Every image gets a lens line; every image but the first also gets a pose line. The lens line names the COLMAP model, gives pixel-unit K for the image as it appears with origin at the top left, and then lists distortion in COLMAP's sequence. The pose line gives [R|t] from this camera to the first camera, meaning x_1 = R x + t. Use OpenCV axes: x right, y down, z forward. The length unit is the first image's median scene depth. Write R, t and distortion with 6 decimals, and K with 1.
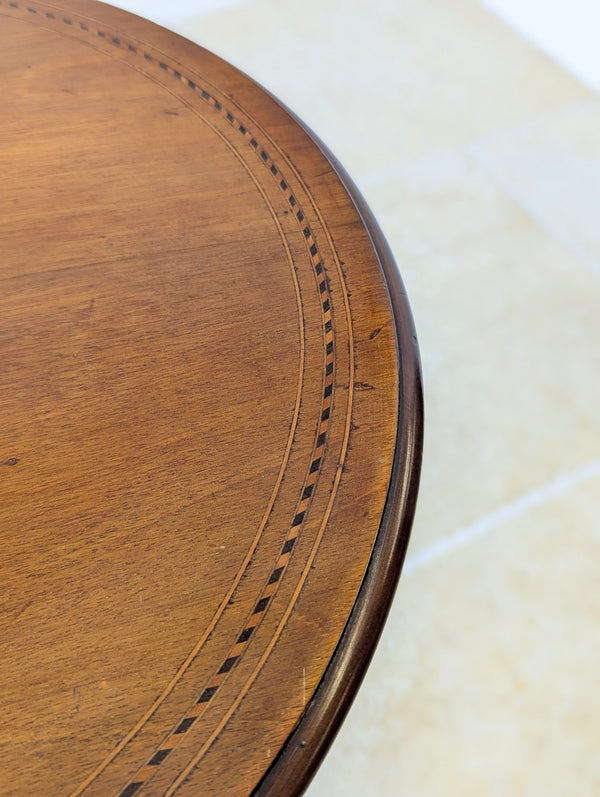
lens RADIAL K [[824.3, 0, 299.6], [0, 824.3, 402.1], [0, 0, 1]] dist [0.032651, 0.000555]
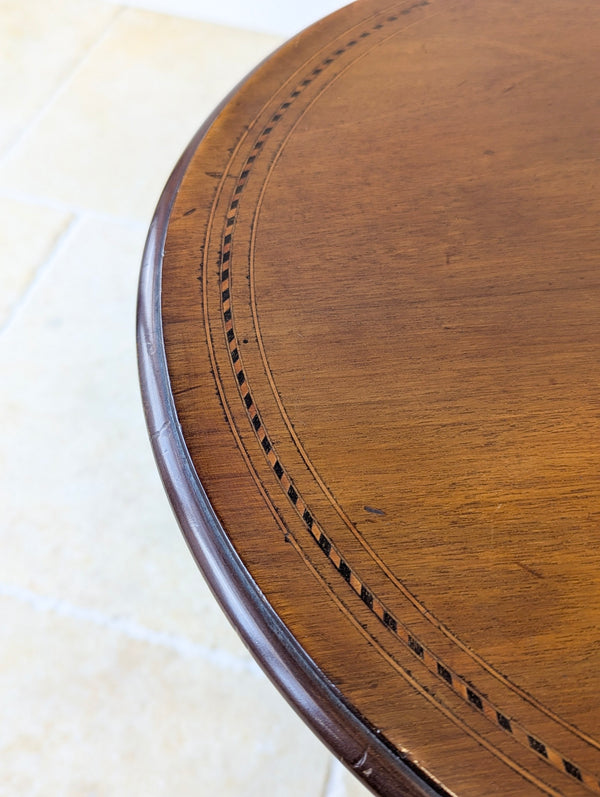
lens RADIAL K [[824.3, 0, 299.6], [0, 824.3, 402.1], [0, 0, 1]] dist [0.032651, 0.000555]
pose [[-0.989048, -0.146261, 0.019802, -0.106127], [0.069385, -0.342342, 0.937010, -1.133618], [-0.130269, 0.928122, 0.348741, 0.791840]]
